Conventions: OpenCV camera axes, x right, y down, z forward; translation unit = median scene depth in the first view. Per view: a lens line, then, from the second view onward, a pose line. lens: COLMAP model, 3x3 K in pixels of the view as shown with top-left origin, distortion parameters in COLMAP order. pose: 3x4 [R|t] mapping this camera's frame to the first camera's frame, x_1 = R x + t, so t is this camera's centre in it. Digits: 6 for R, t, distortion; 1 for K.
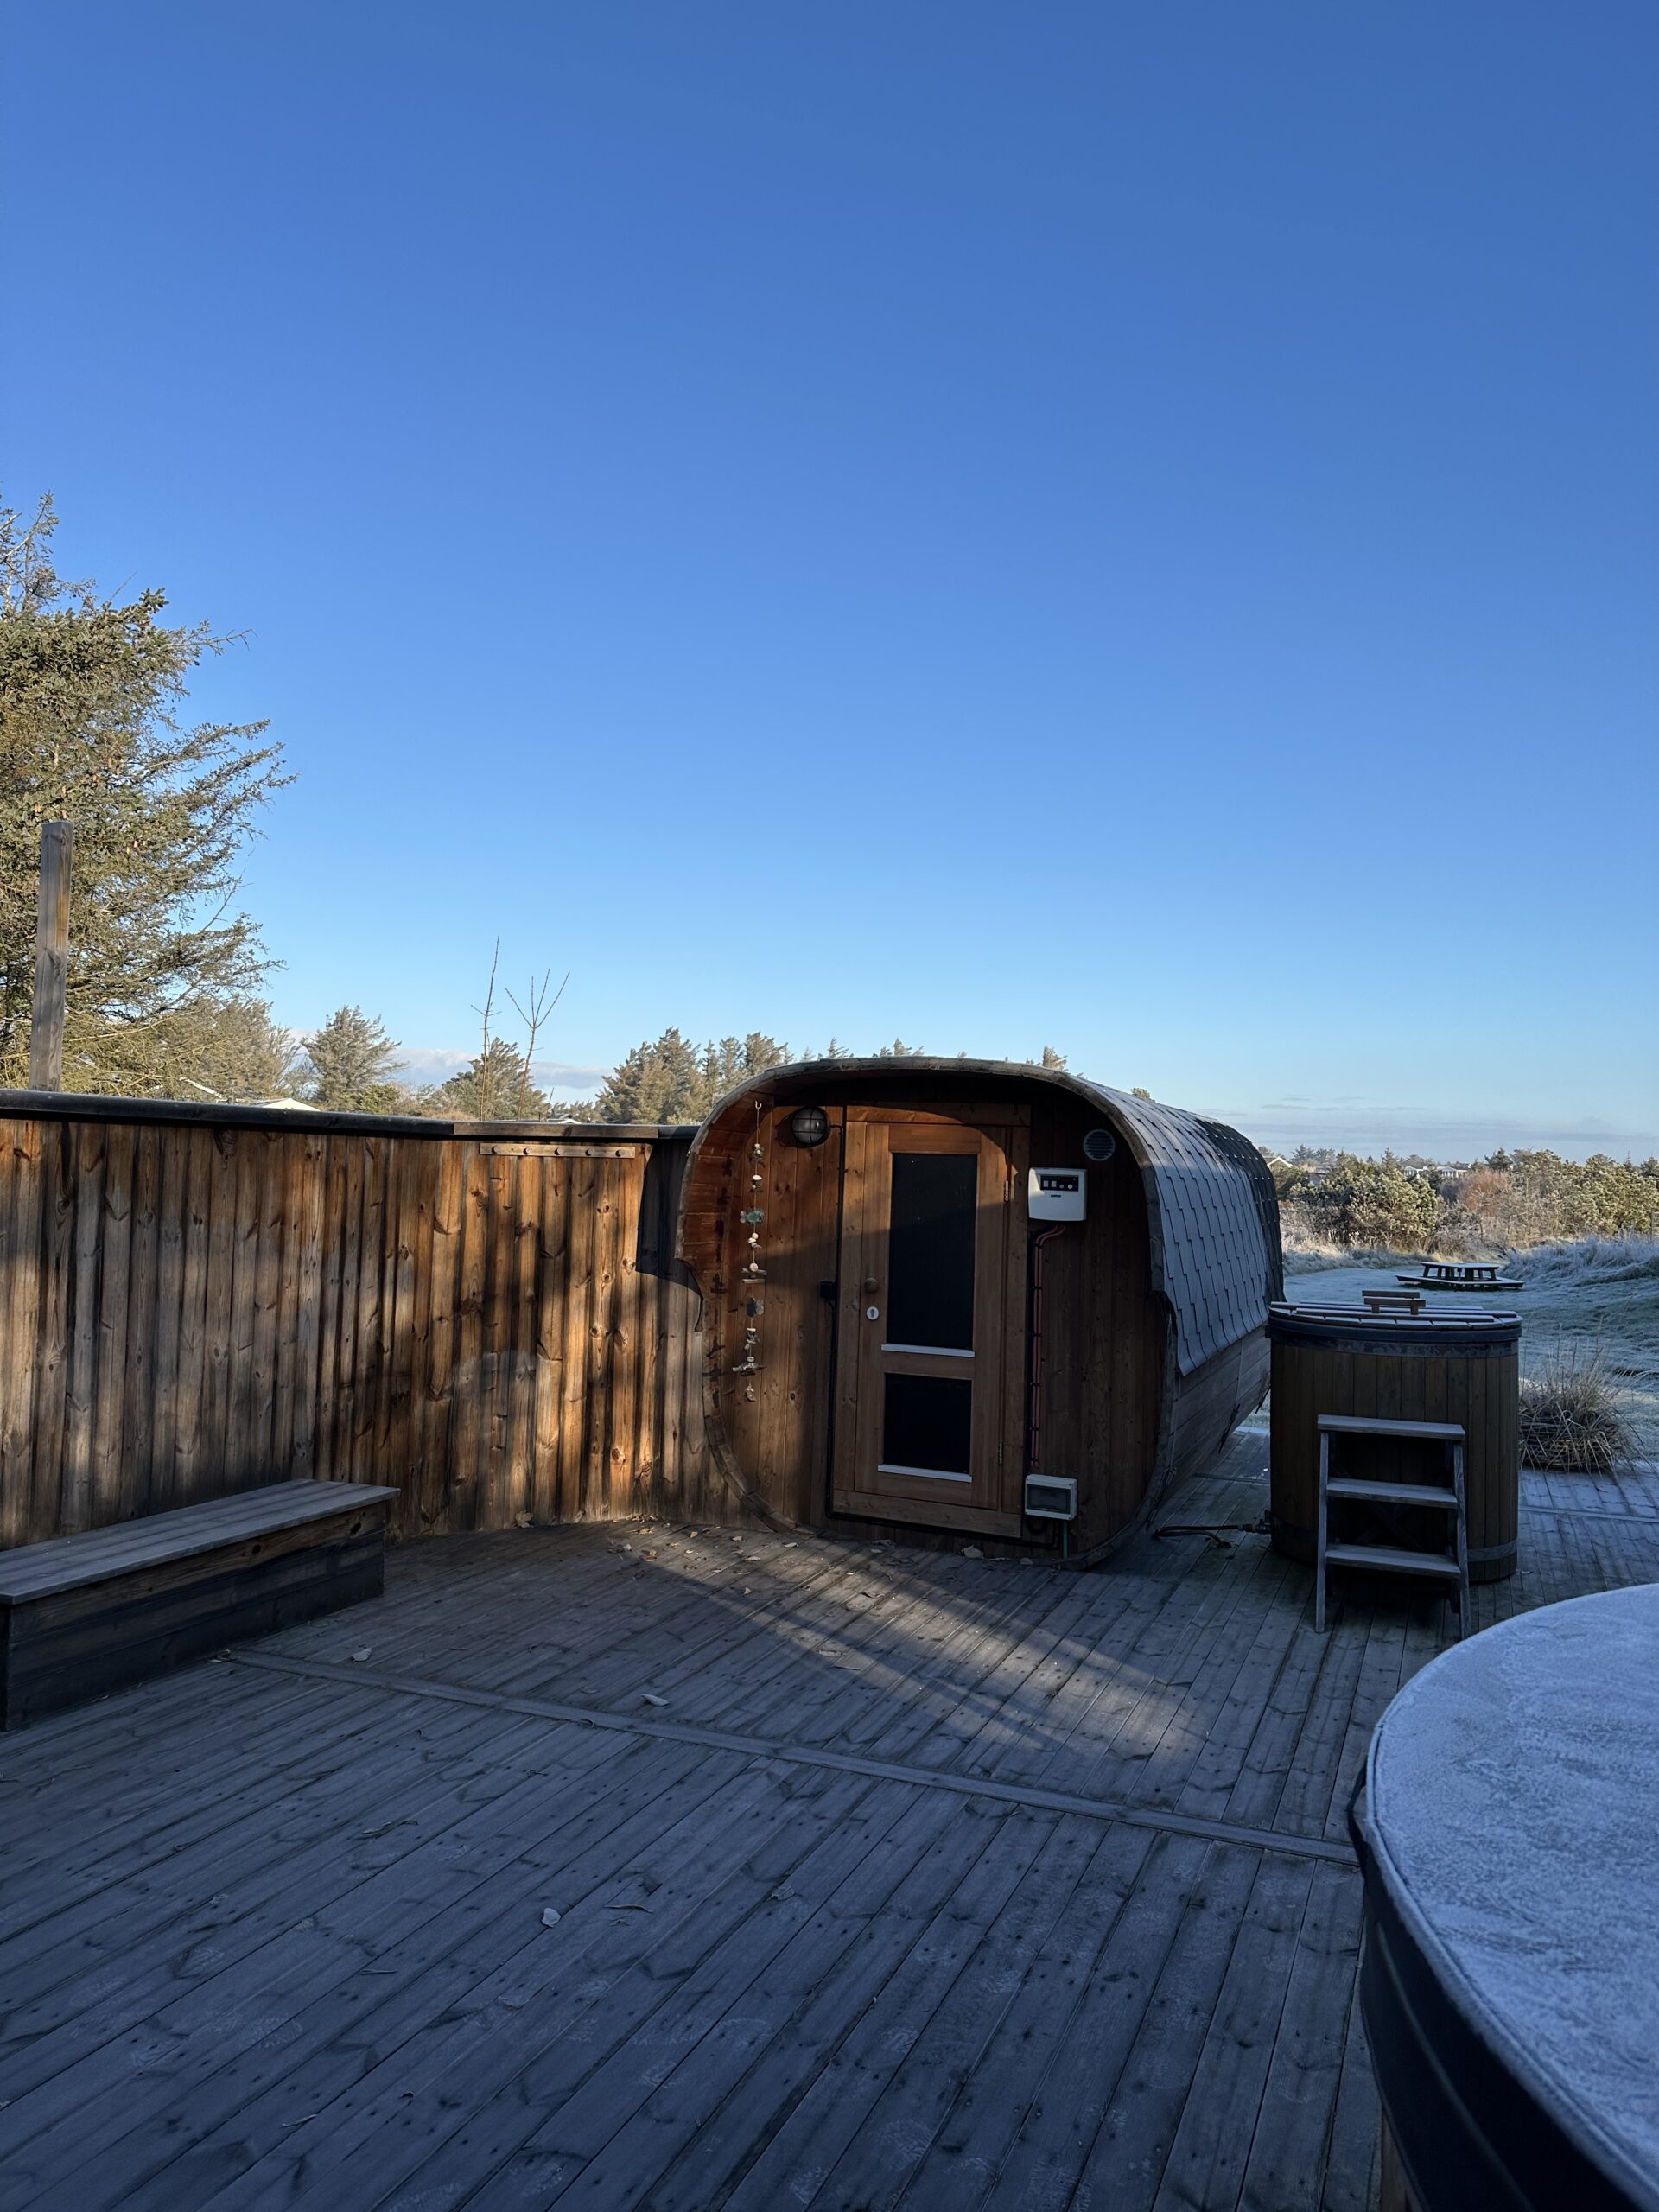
lens RADIAL K [[1522.4, 0, 829.5], [0, 1522.4, 1106.0], [0, 0, 1]] dist [0.117700, -0.175135]
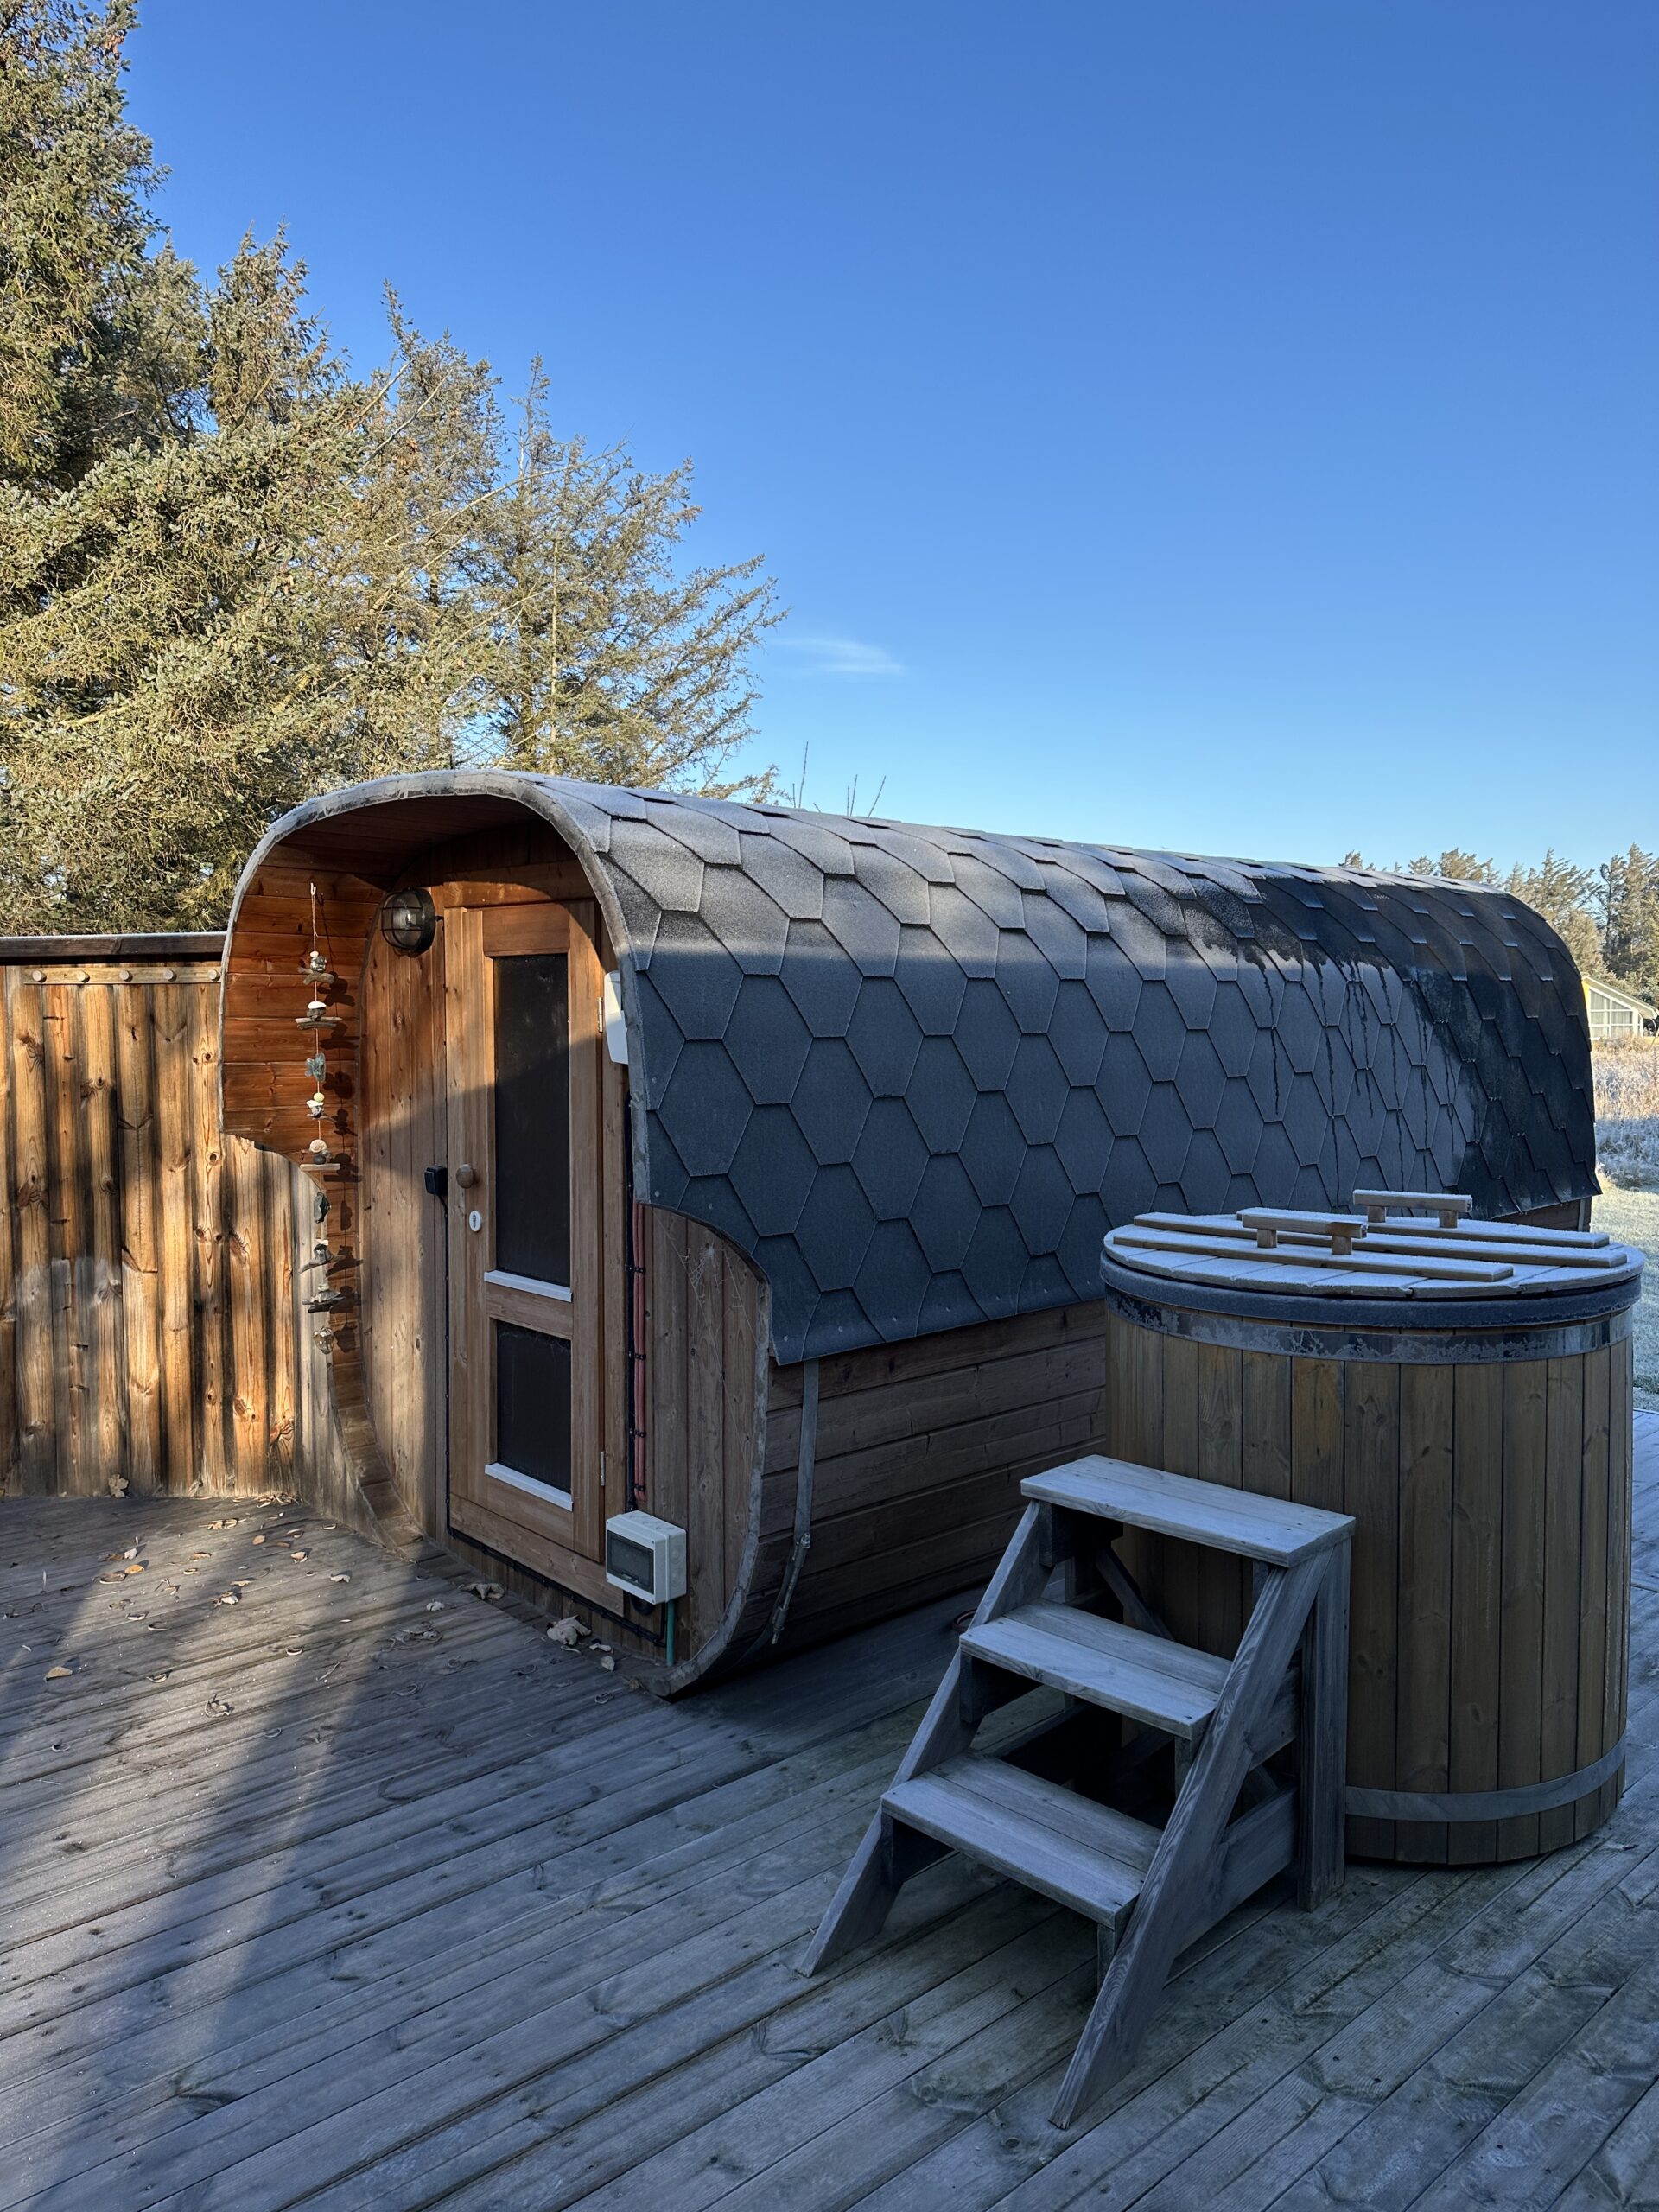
lens RADIAL K [[1539.5, 0, 829.5], [0, 1539.5, 1106.0], [0, 0, 1]] dist [0.058667, -0.034440]
pose [[0.893315, -0.006479, -0.449384, 0.432848], [0.050320, 0.995051, 0.085684, 0.044565], [0.446604, -0.099156, 0.889220, 0.517495]]
